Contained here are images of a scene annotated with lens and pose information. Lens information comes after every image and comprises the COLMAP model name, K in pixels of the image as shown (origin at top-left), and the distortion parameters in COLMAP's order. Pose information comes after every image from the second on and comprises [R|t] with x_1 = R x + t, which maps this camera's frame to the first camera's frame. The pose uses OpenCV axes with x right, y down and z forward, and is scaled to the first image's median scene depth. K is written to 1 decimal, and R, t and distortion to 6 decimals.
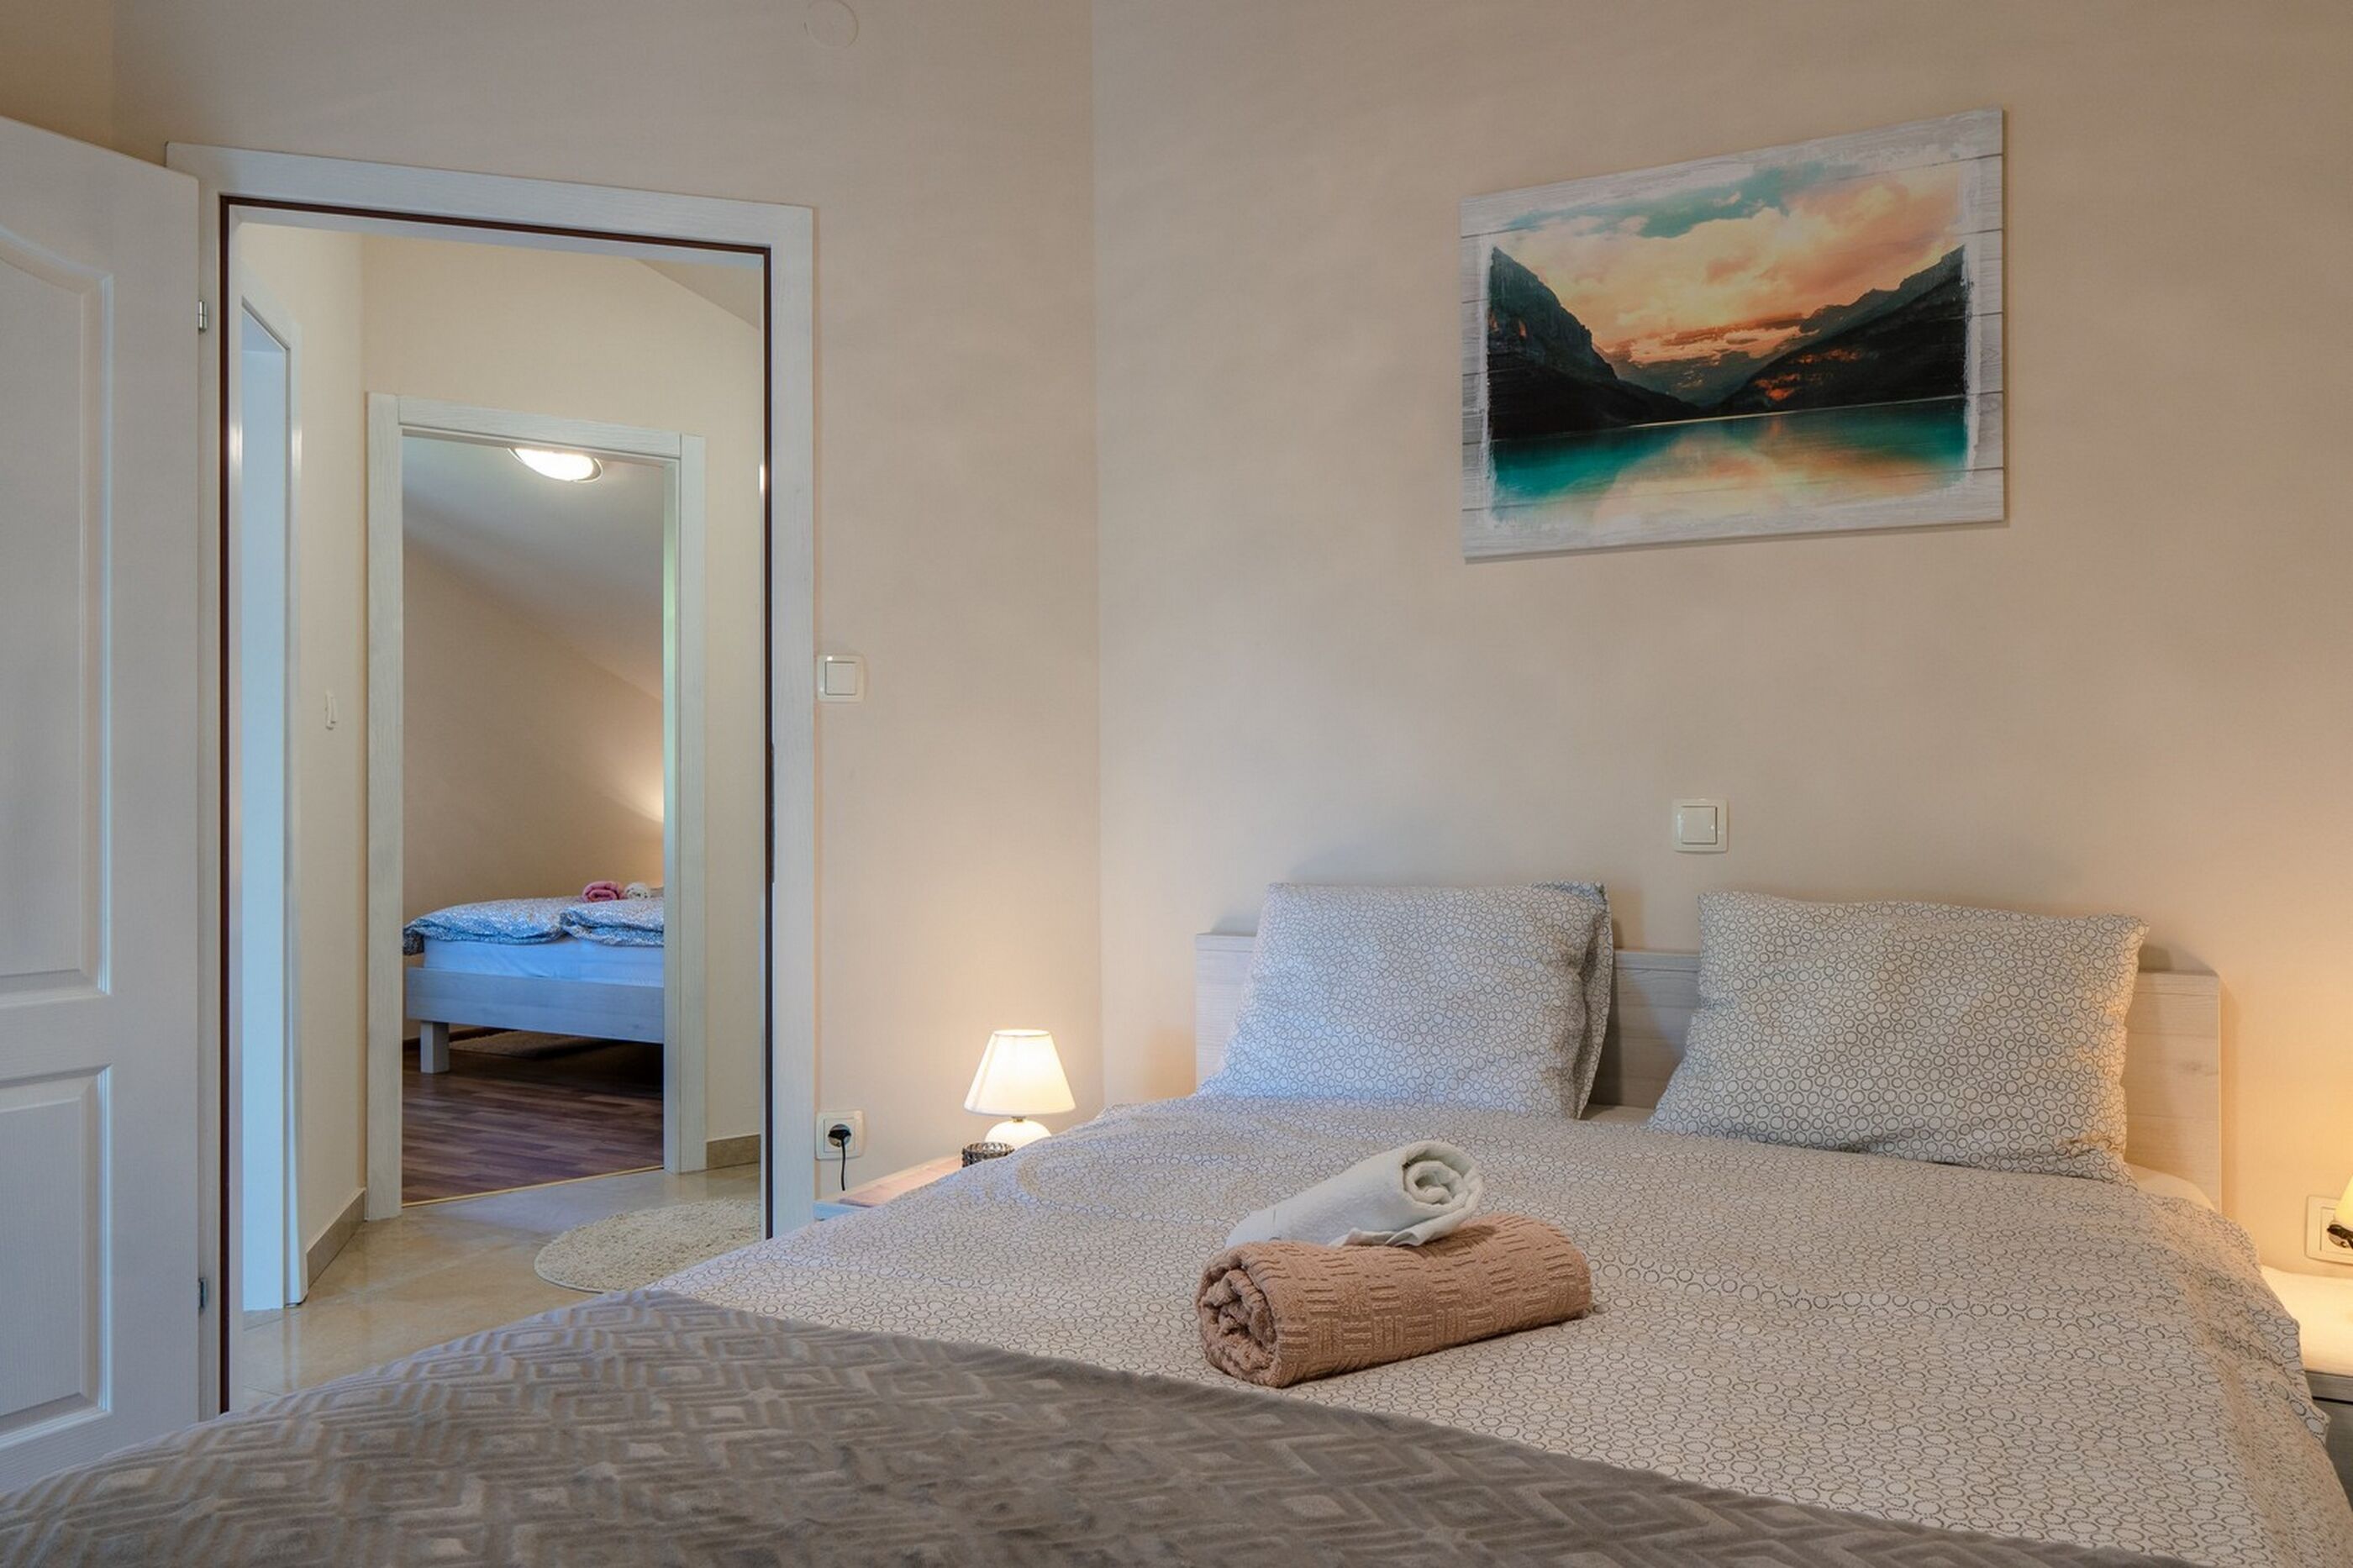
lens RADIAL K [[1651.1, 0, 1169.6], [0, 1651.1, 778.2], [0, 0, 1]] dist [0.000595, -0.006960]
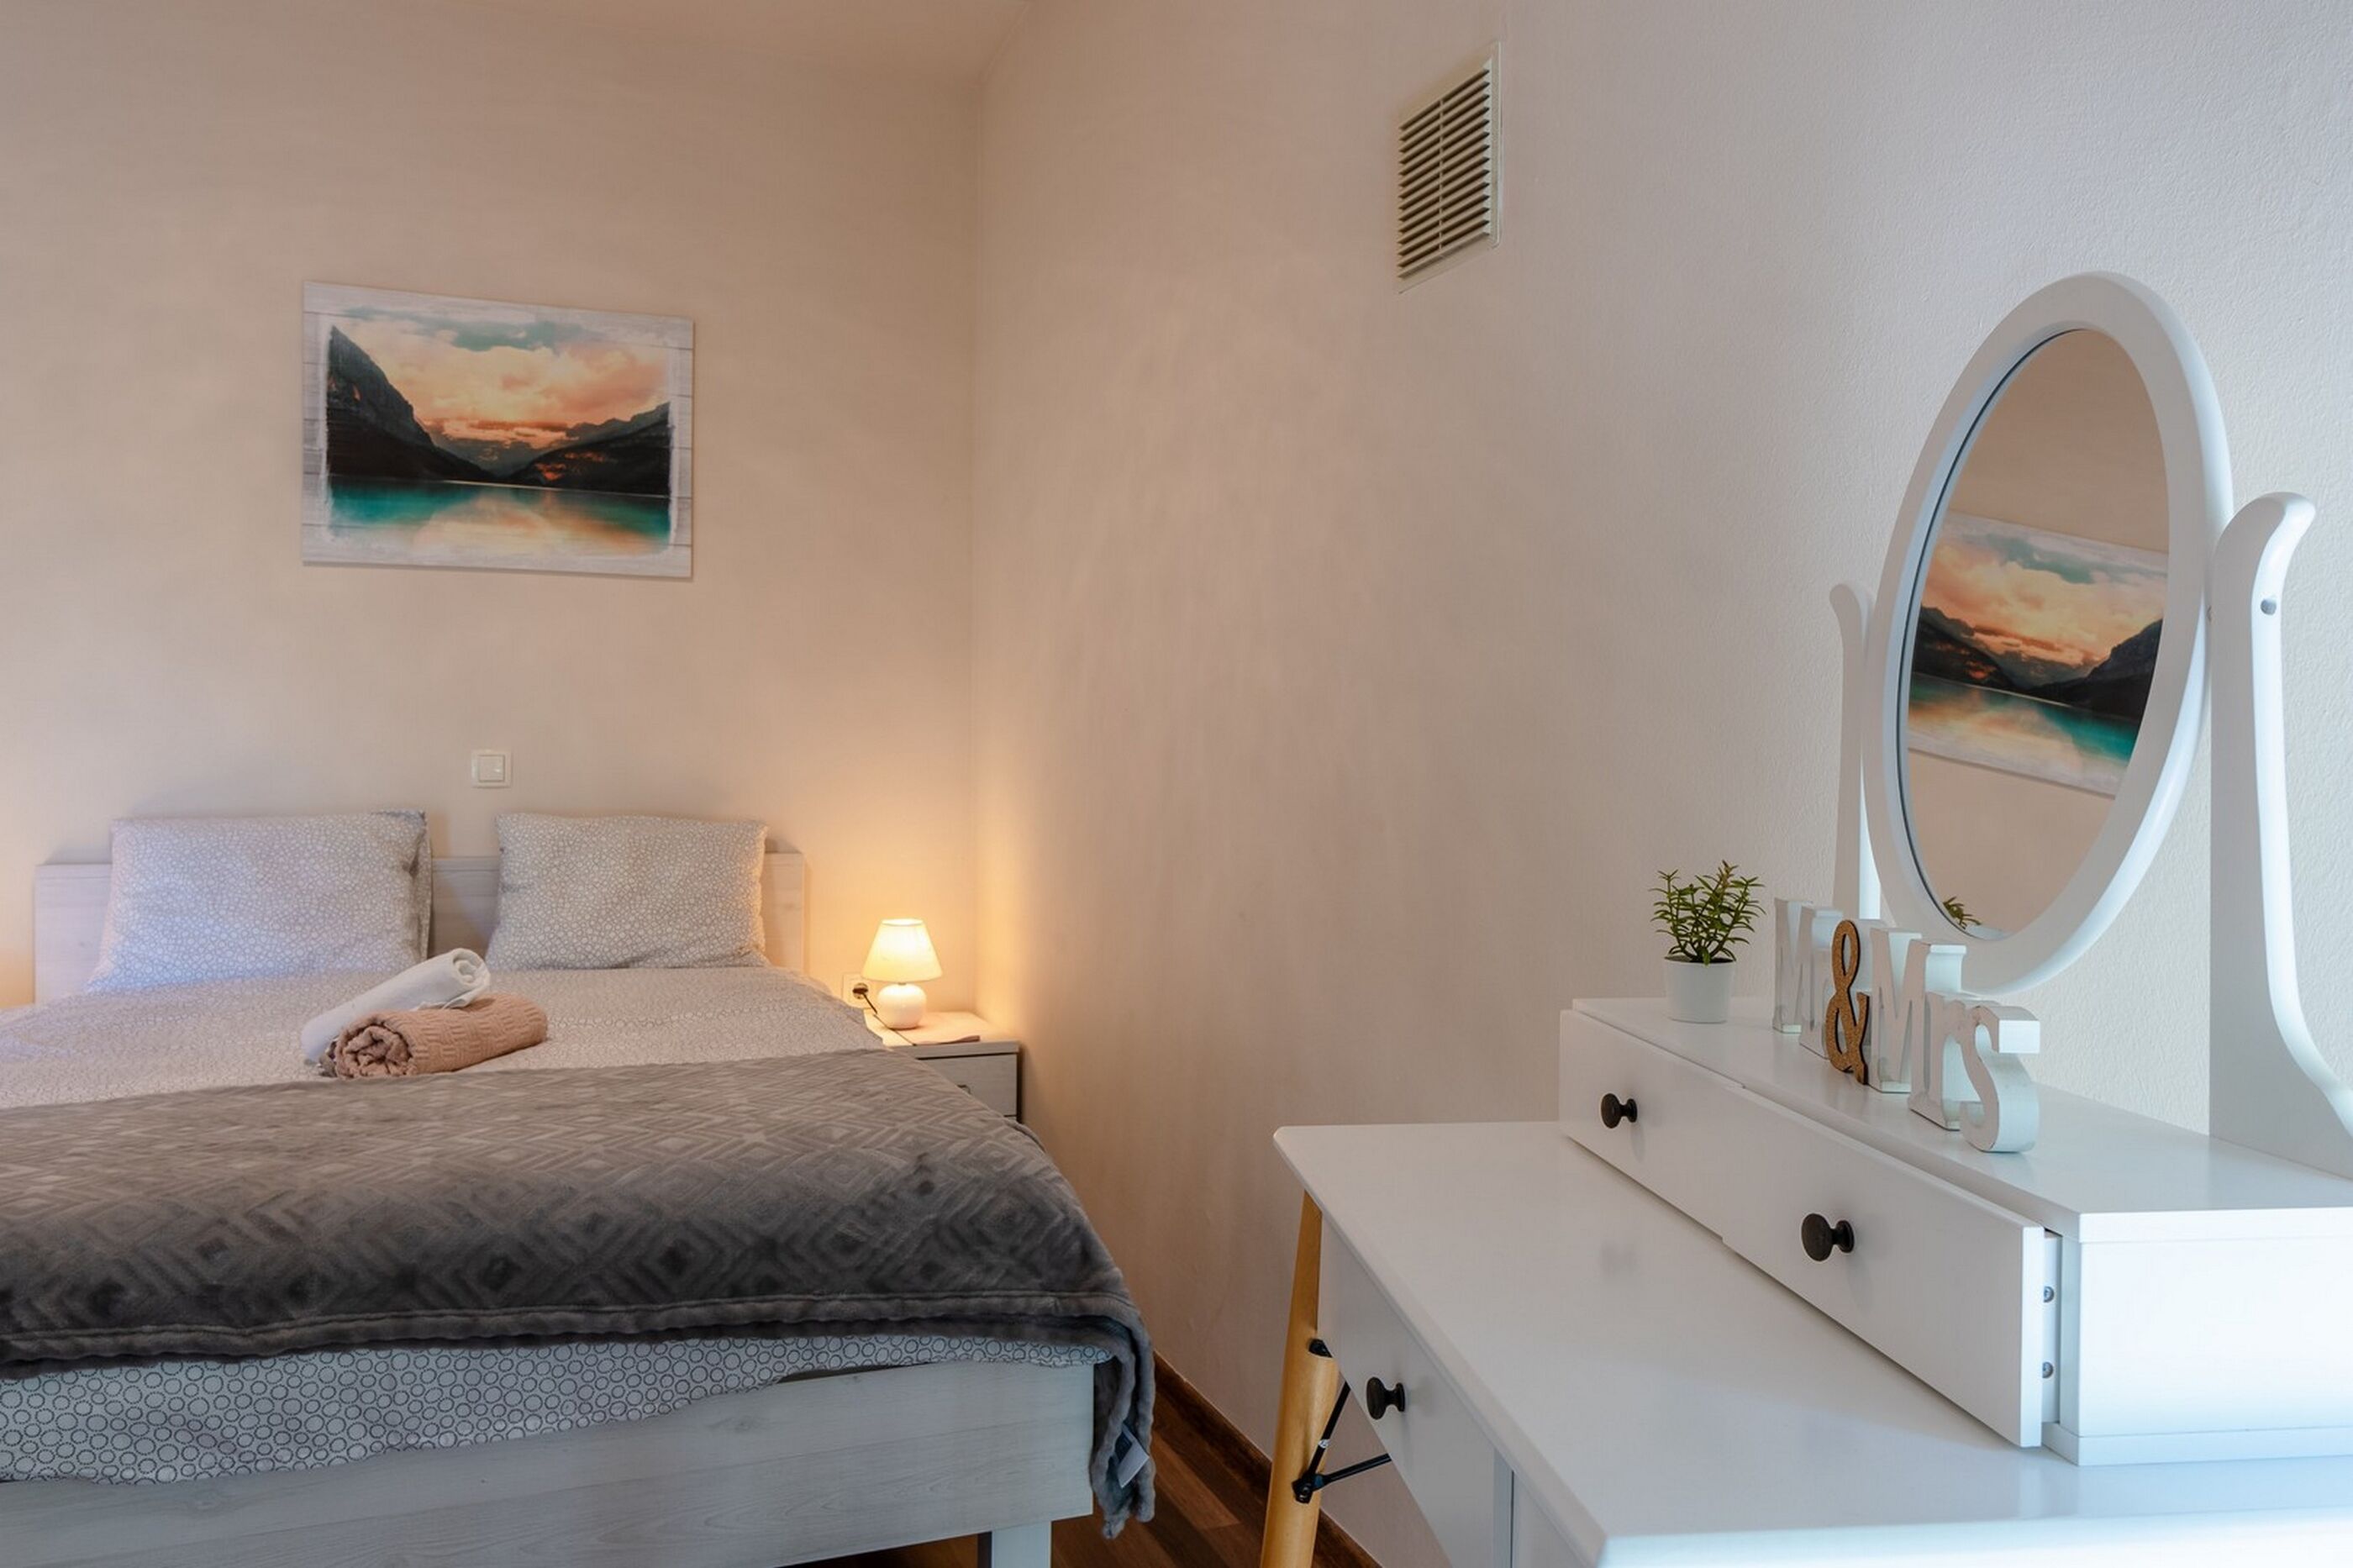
lens RADIAL K [[1651.1, 0, 1169.6], [0, 1651.1, 778.2], [0, 0, 1]] dist [0.000595, -0.006960]
pose [[0.653976, -0.004151, 0.756504, -0.385153], [-0.015081, 0.999715, 0.018523, 0.001703], [-0.756365, -0.023522, 0.653727, -0.387142]]
